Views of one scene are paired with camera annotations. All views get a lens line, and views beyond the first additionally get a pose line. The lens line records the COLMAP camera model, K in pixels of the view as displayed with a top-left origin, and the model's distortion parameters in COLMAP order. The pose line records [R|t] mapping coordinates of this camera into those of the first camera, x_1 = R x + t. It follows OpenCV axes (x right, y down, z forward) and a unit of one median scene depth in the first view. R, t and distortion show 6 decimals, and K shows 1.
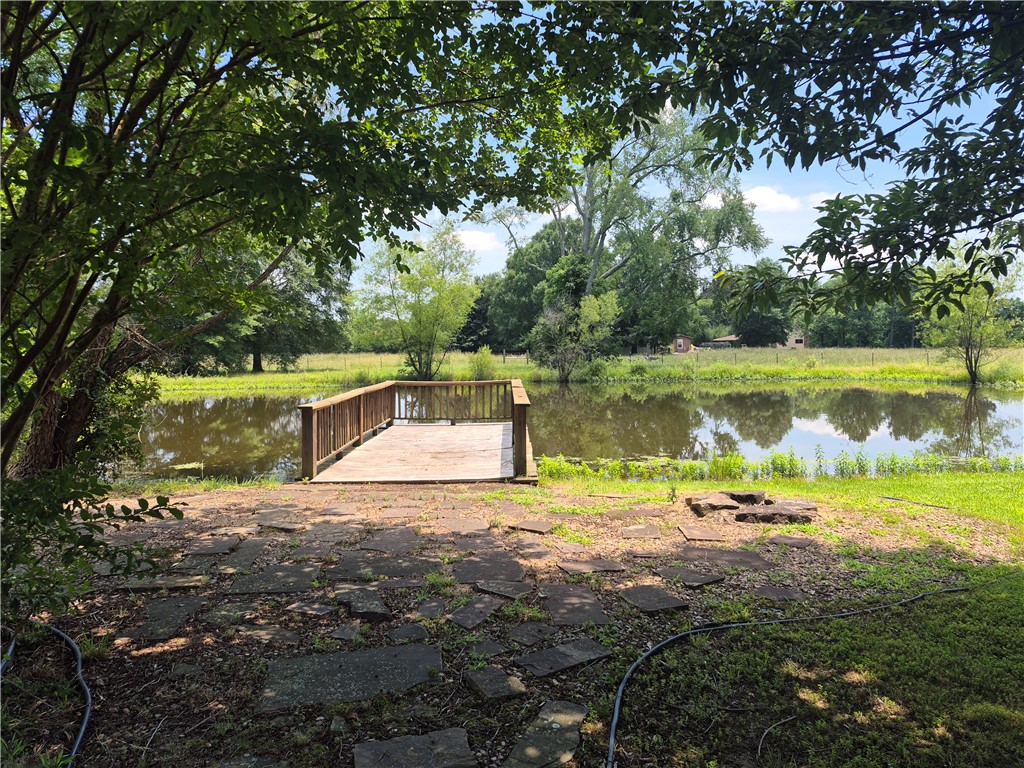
lens RADIAL K [[710.1, 0, 512.0], [0, 710.1, 384.0], [0, 0, 1]] dist [0.078922, -0.069441]
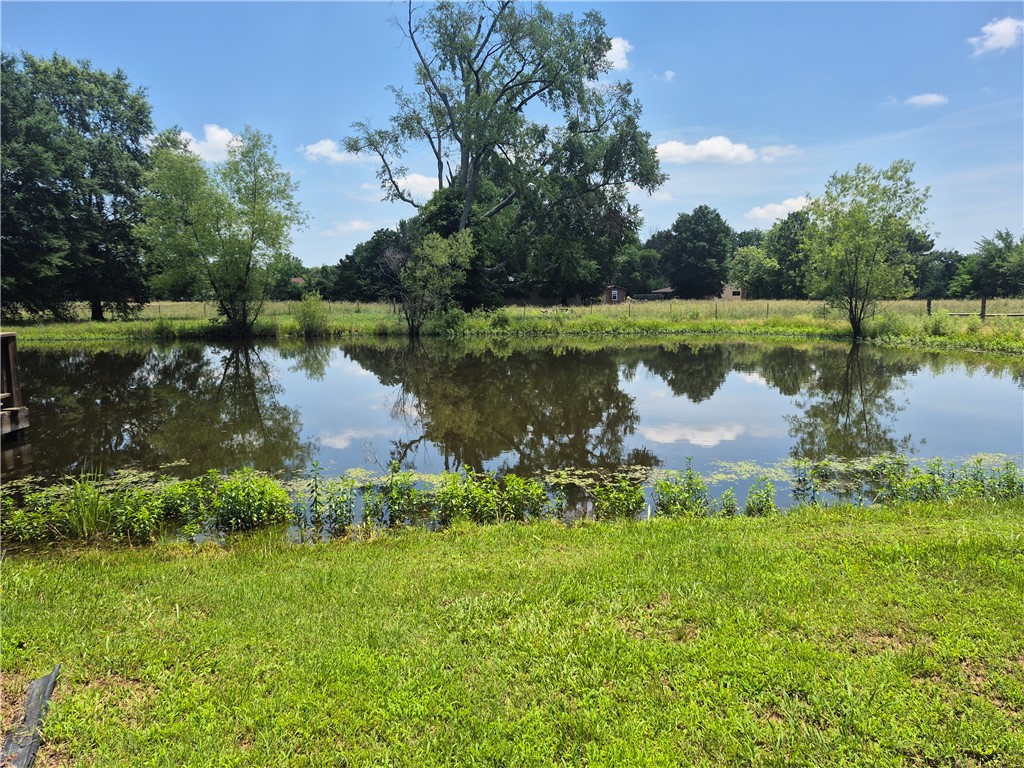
lens RADIAL K [[706.7, 0, 518.7], [0, 706.7, 398.7], [0, 0, 1]] dist [0.079770, -0.071558]
pose [[0.997912, -0.001721, 0.064558, 0.117946], [-0.003998, 0.996080, 0.088367, -0.002087], [-0.064457, -0.088440, 0.993994, 0.105253]]
